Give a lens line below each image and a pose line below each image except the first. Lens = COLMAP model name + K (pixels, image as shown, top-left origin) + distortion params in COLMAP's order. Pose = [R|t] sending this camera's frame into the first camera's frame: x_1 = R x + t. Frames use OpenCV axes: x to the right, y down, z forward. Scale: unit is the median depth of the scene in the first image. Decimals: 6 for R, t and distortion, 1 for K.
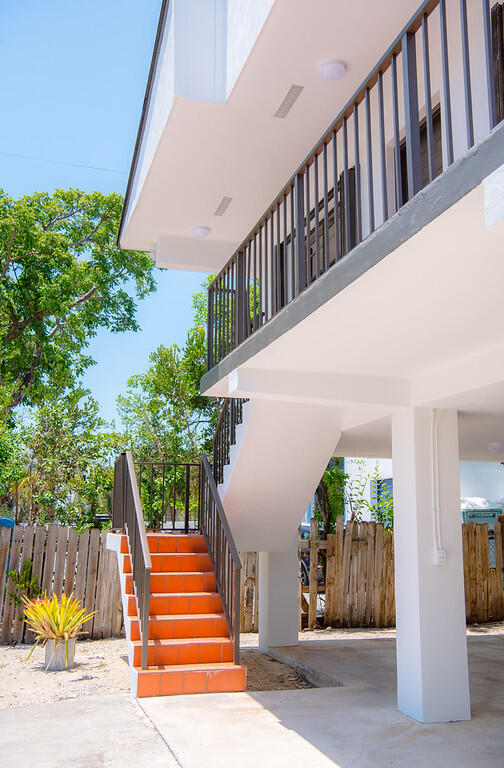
lens RADIAL K [[756.4, 0, 252.0], [0, 756.4, 384.0], [0, 0, 1]] dist [0.031769, 0.016637]
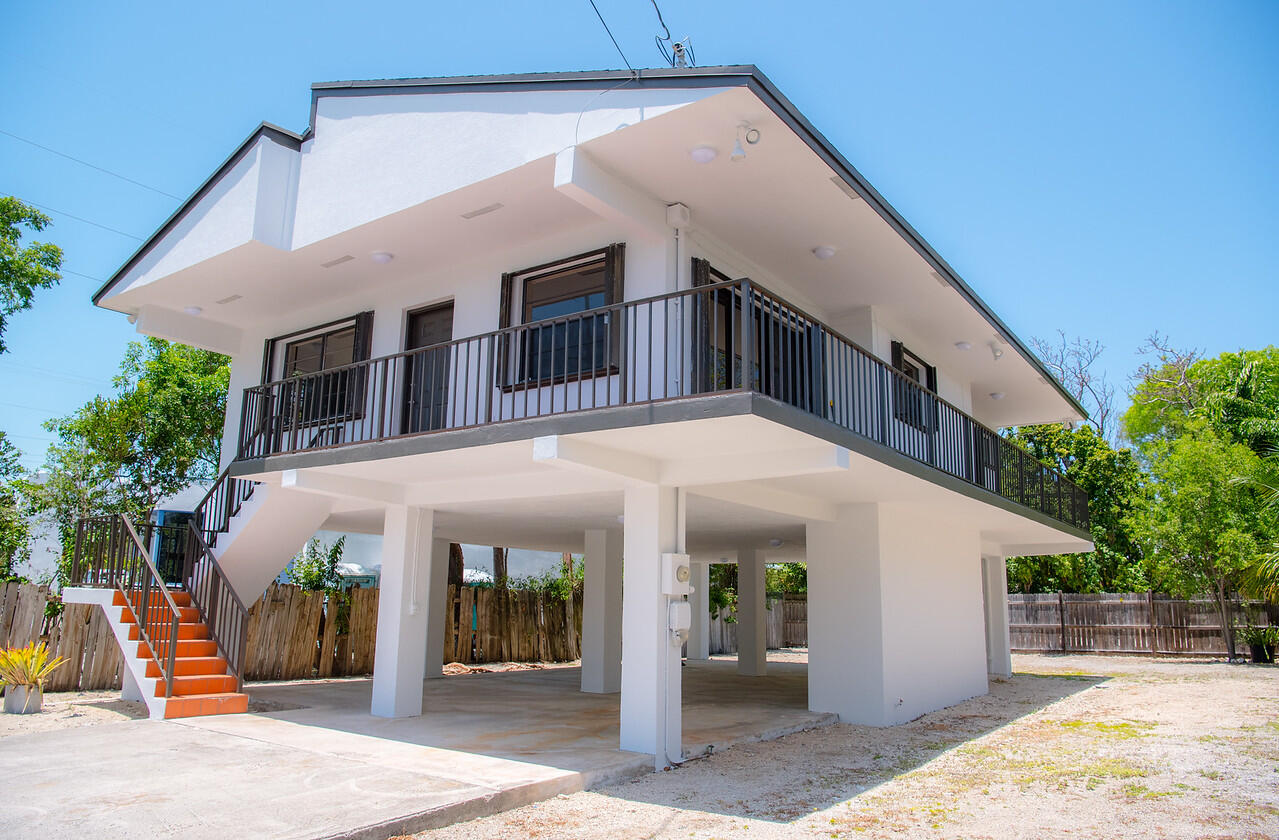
lens RADIAL K [[903.7, 0, 639.5], [0, 903.7, 420.0], [0, 0, 1]] dist [-0.067553, 0.000599]
pose [[0.781187, 0.130161, 0.610578, -0.374403], [-0.125387, 0.990807, -0.050794, -0.072972], [-0.611576, -0.036879, 0.790326, -0.450103]]
